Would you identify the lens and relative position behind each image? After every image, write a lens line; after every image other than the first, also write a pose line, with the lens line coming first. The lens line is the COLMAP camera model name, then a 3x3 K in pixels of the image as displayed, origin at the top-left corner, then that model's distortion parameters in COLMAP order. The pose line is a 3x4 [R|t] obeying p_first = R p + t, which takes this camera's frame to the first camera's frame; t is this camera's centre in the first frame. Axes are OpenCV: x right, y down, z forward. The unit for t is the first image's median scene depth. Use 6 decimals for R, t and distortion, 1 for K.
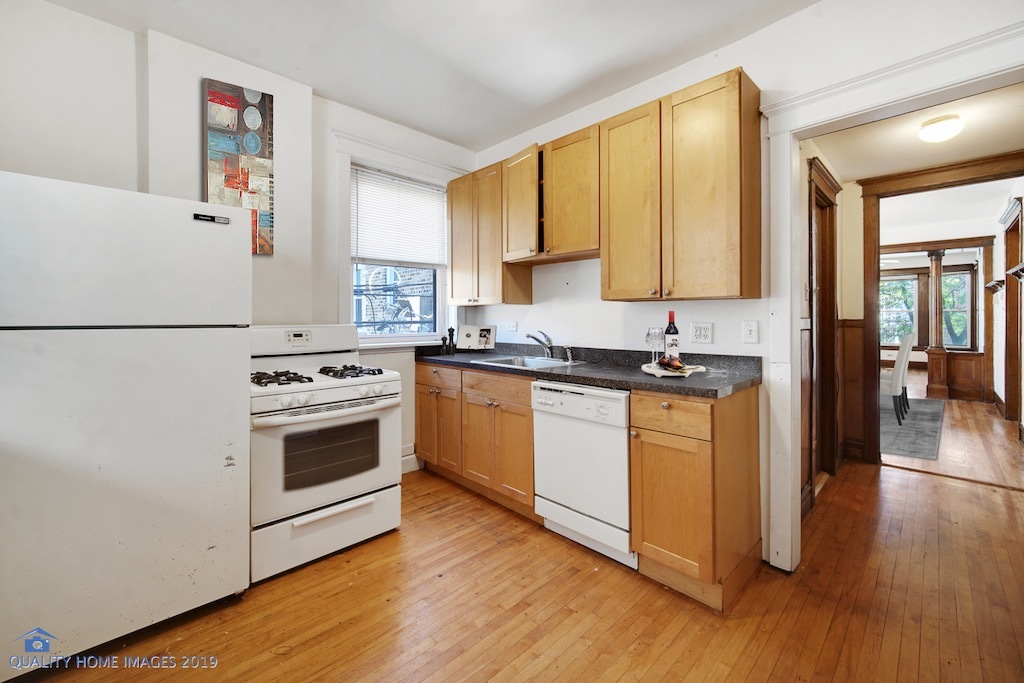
lens RADIAL K [[420.9, 0, 510.0], [0, 420.9, 306.9], [0, 0, 1]] dist [0.000273, -0.000032]
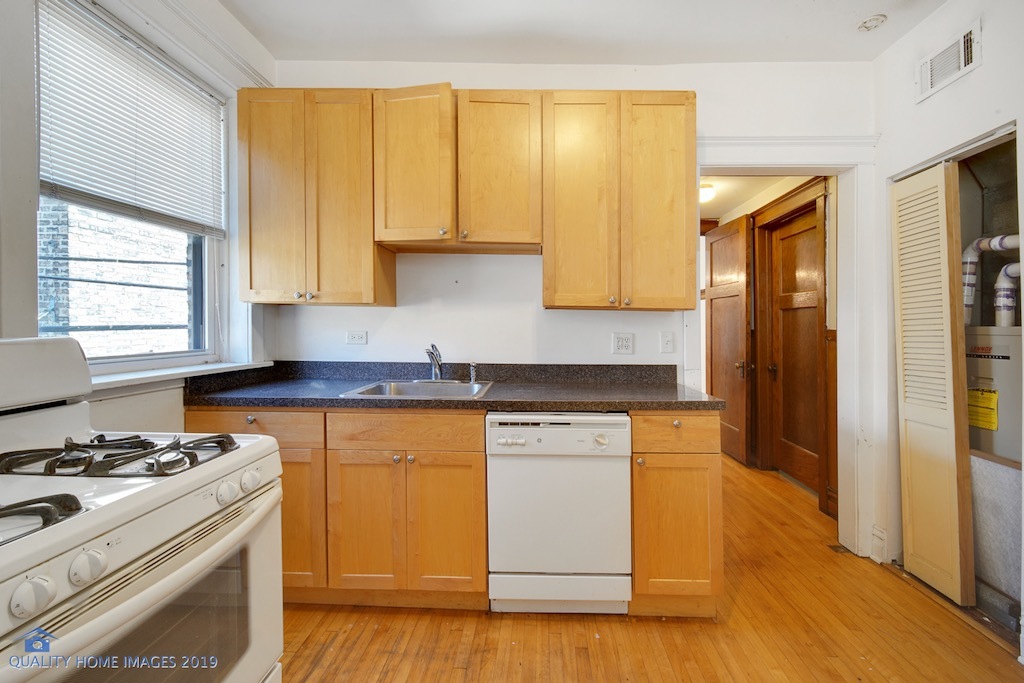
lens RADIAL K [[431.5, 0, 514.9], [0, 431.5, 317.9], [0, 0, 1]] dist [0.000308, -0.000054]
pose [[0.702522, 0.022454, 0.711308, -0.439003], [-0.032854, 0.999460, 0.000899, 0.008672], [-0.710904, -0.024001, 0.702880, 0.456581]]
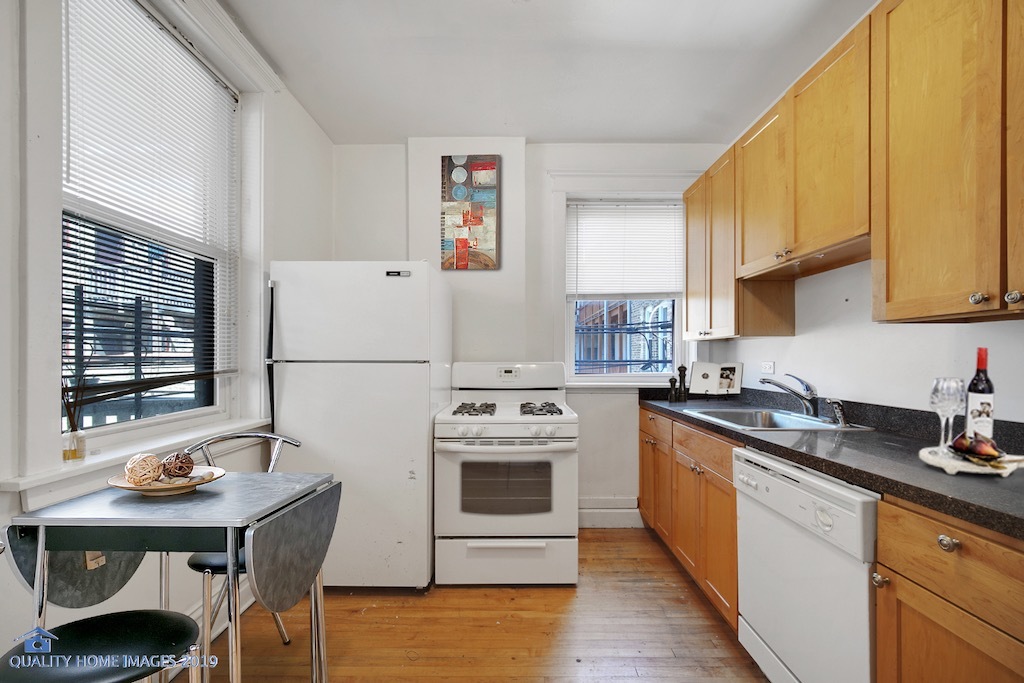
lens RADIAL K [[411.6, 0, 517.3], [0, 411.6, 352.4], [0, 0, 1]] dist [0.001031, 0.000086]
pose [[0.717720, -0.008022, -0.696286, 0.267683], [0.017727, 0.999820, 0.006753, 0.012285], [0.696106, -0.017190, 0.717733, 0.275931]]
